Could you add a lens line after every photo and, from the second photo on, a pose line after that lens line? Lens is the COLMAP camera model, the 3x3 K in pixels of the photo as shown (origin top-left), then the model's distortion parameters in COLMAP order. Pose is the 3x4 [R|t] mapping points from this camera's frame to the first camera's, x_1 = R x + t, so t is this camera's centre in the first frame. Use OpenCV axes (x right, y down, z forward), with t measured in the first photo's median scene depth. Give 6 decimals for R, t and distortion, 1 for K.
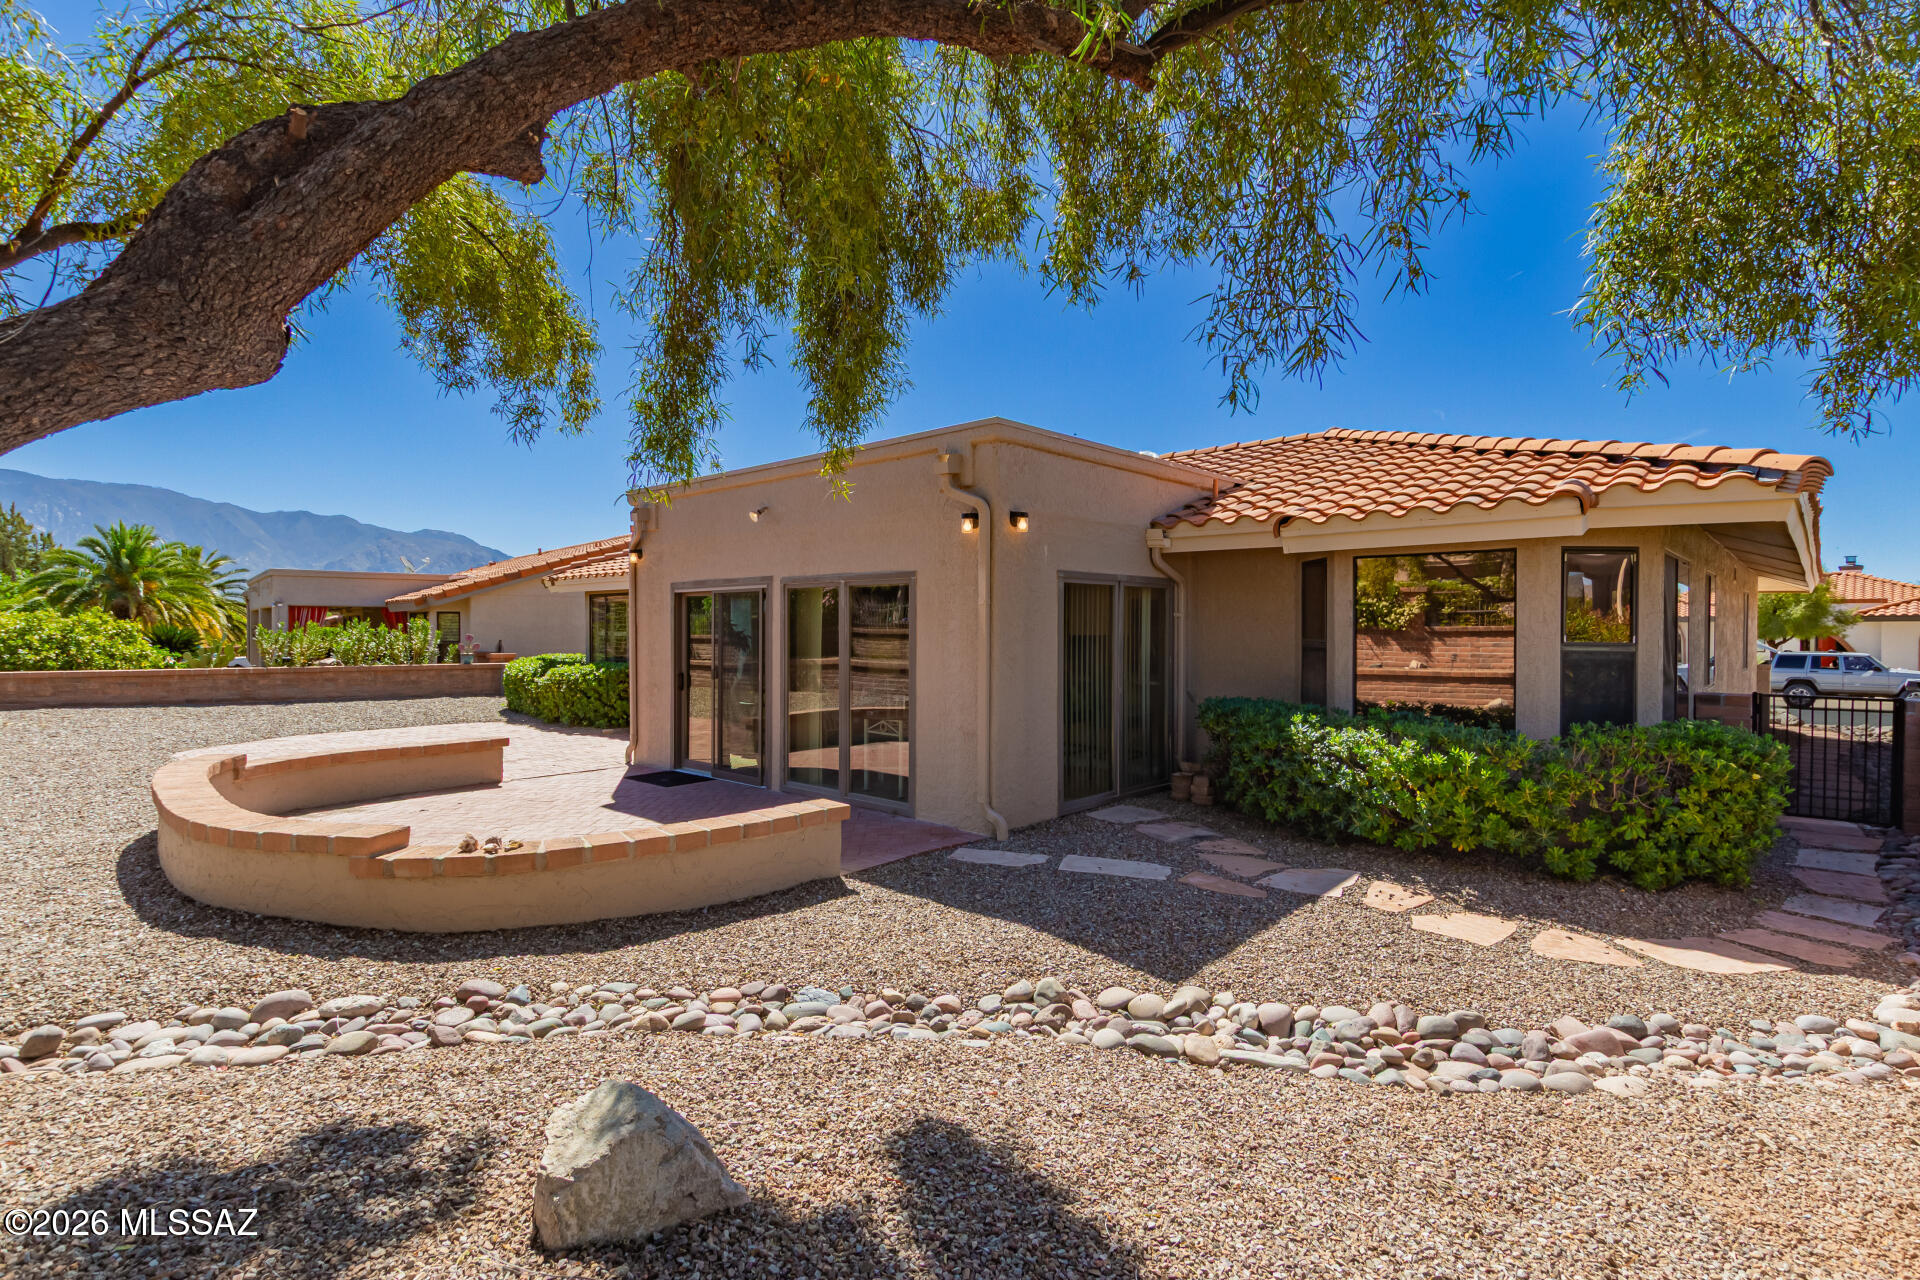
lens RADIAL K [[910.7, 0, 959.6], [0, 910.7, 645.4], [0, 0, 1]] dist [0.007156, 0.000545]
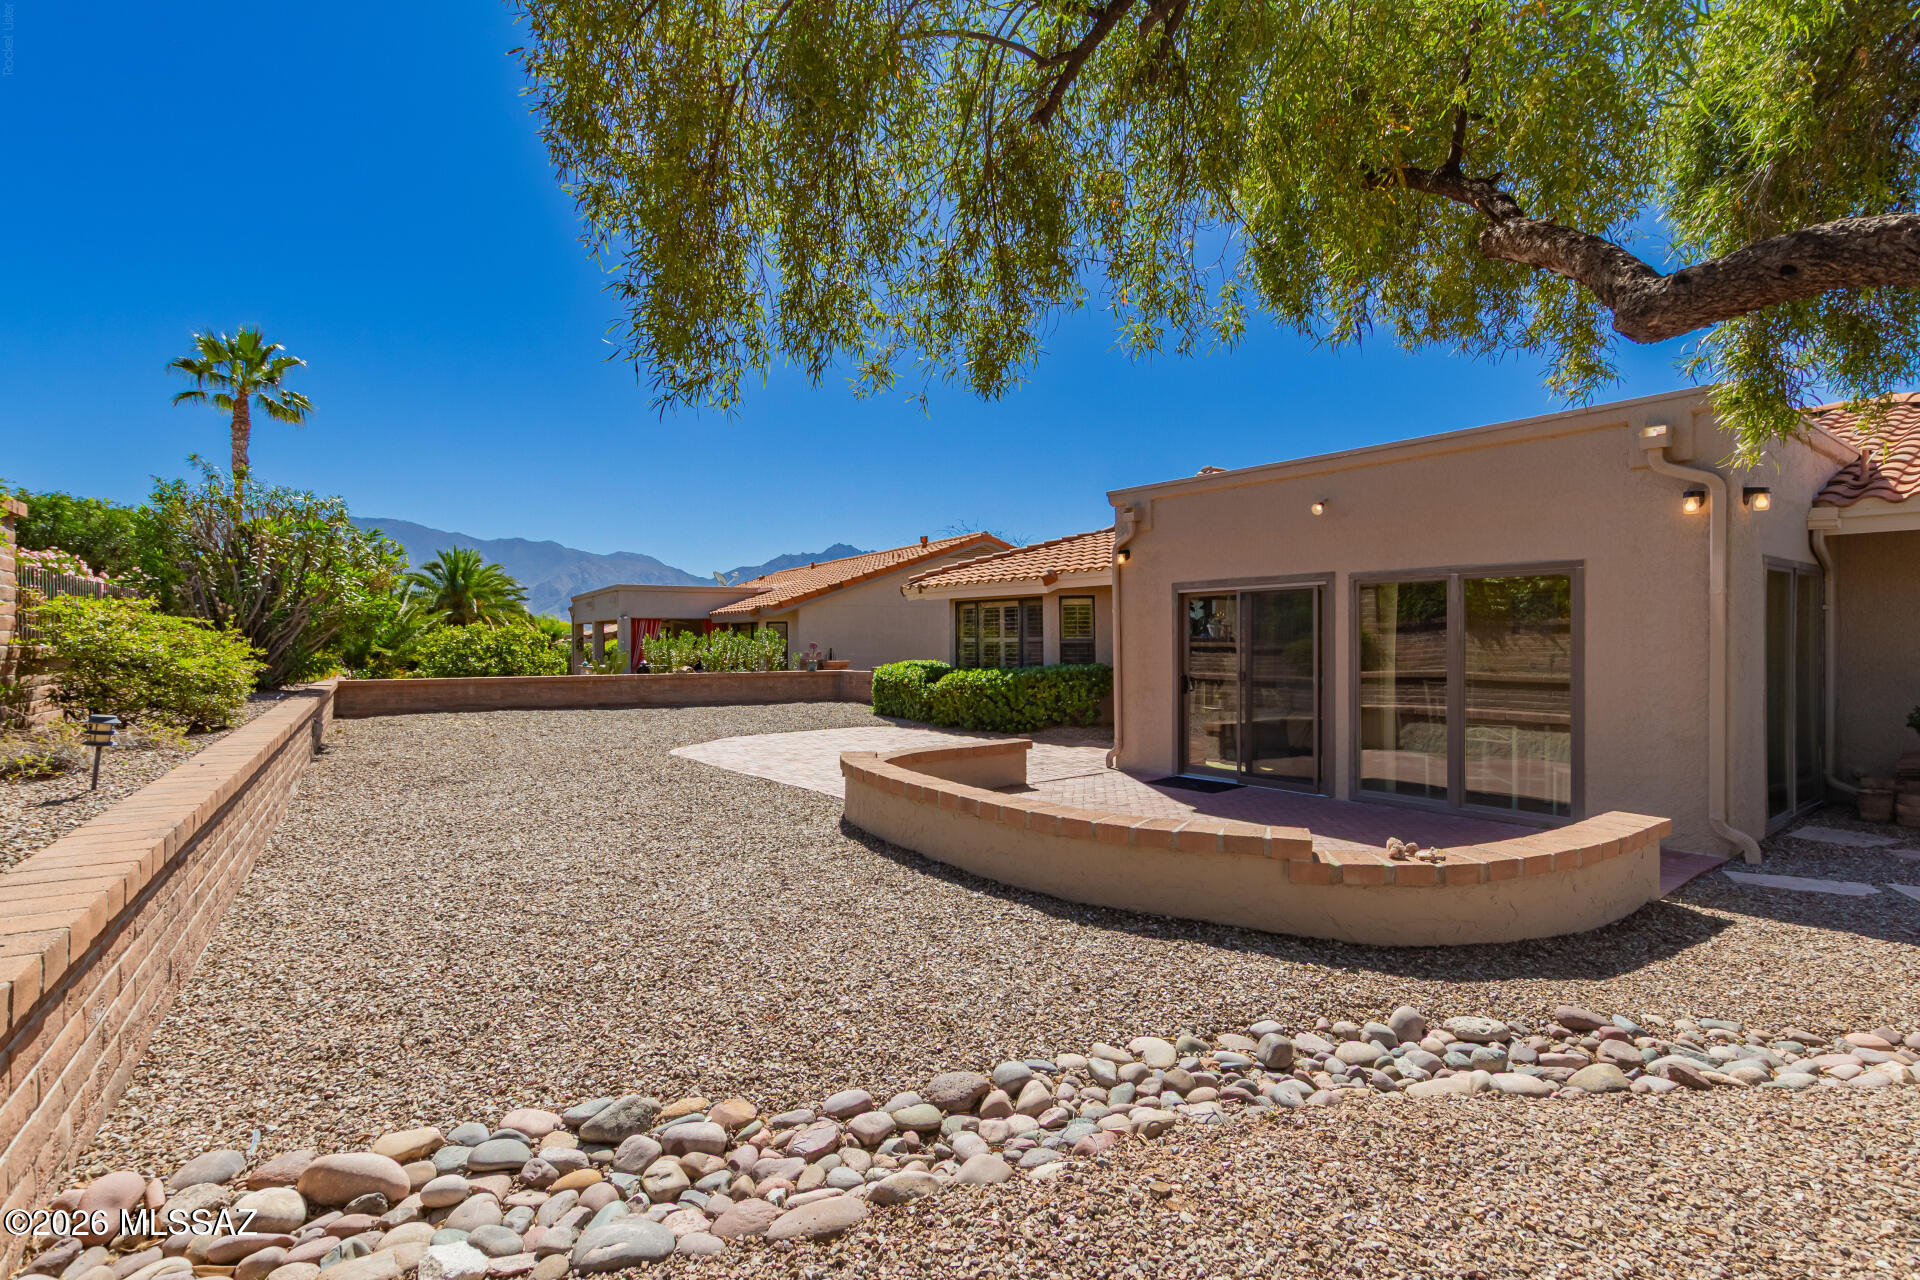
lens RADIAL K [[911.0, 0, 966.2], [0, 911.0, 644.2], [0, 0, 1]] dist [0.003100, -0.000380]
pose [[0.985691, -0.005629, -0.168468, -0.422394], [0.003256, 0.999892, -0.014361, 0.011039], [0.168531, 0.013607, 0.985602, 0.009527]]
